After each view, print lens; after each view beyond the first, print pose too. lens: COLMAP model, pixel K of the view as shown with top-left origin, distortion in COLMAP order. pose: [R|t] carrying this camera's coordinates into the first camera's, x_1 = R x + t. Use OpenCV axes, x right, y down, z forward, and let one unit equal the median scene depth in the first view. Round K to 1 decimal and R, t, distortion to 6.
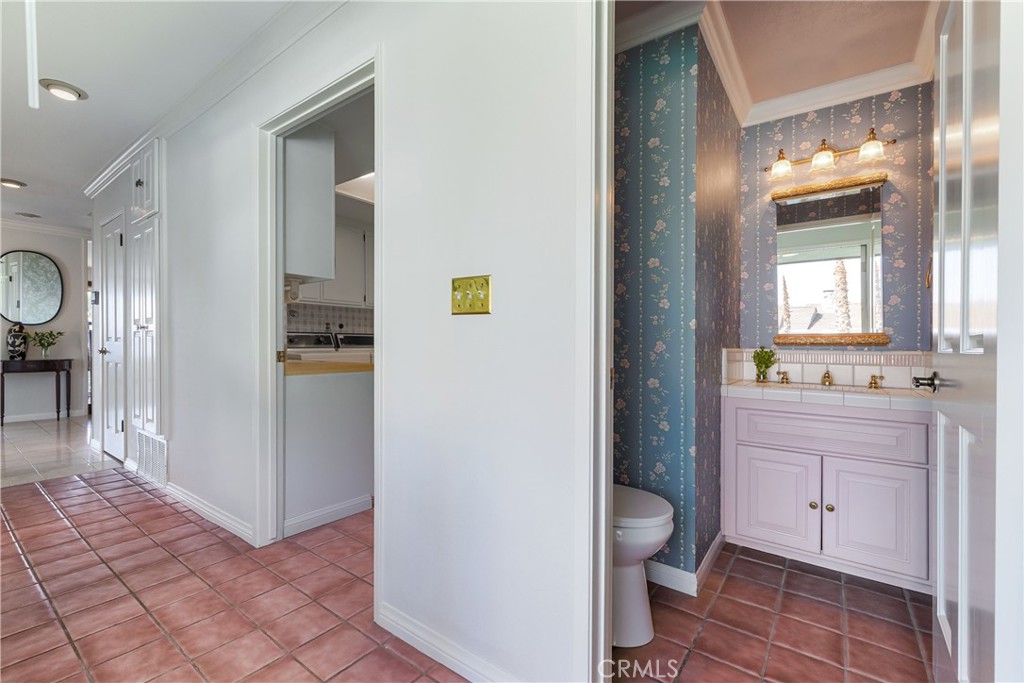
lens RADIAL K [[440.2, 0, 507.6], [0, 440.2, 344.8], [0, 0, 1]] dist [-0.002085, -0.000297]
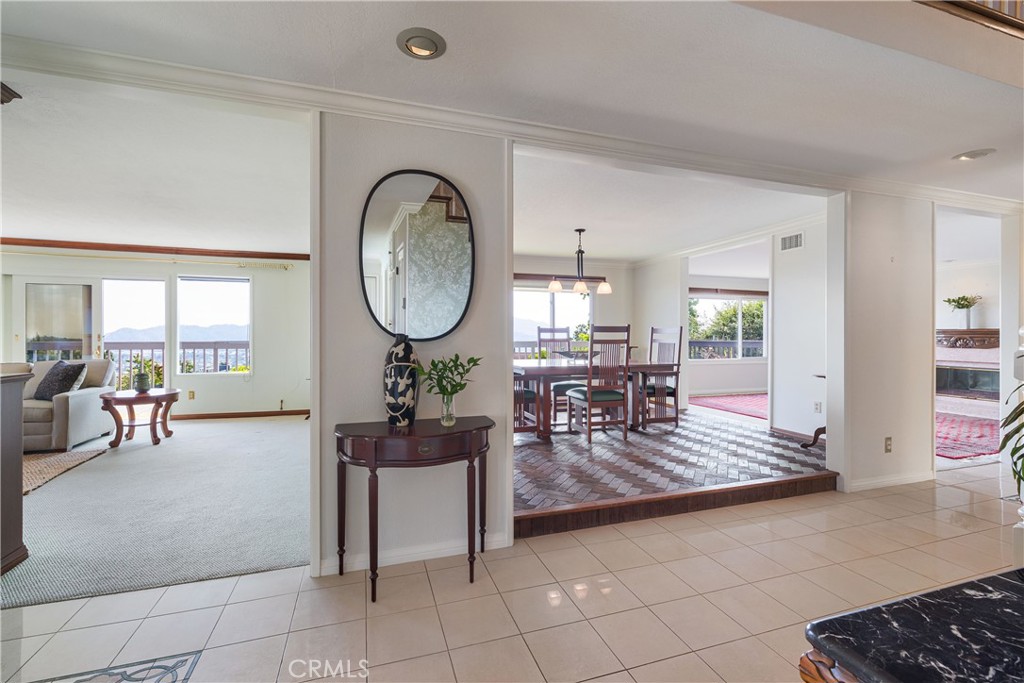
lens RADIAL K [[440.2, 0, 511.0], [0, 440.2, 338.7], [0, 0, 1]] dist [-0.002085, -0.000297]
pose [[0.822707, -0.001813, -0.568463, -0.777545], [0.000586, 0.999997, -0.002341, -0.047230], [0.568466, 0.001593, 0.822705, 0.700977]]
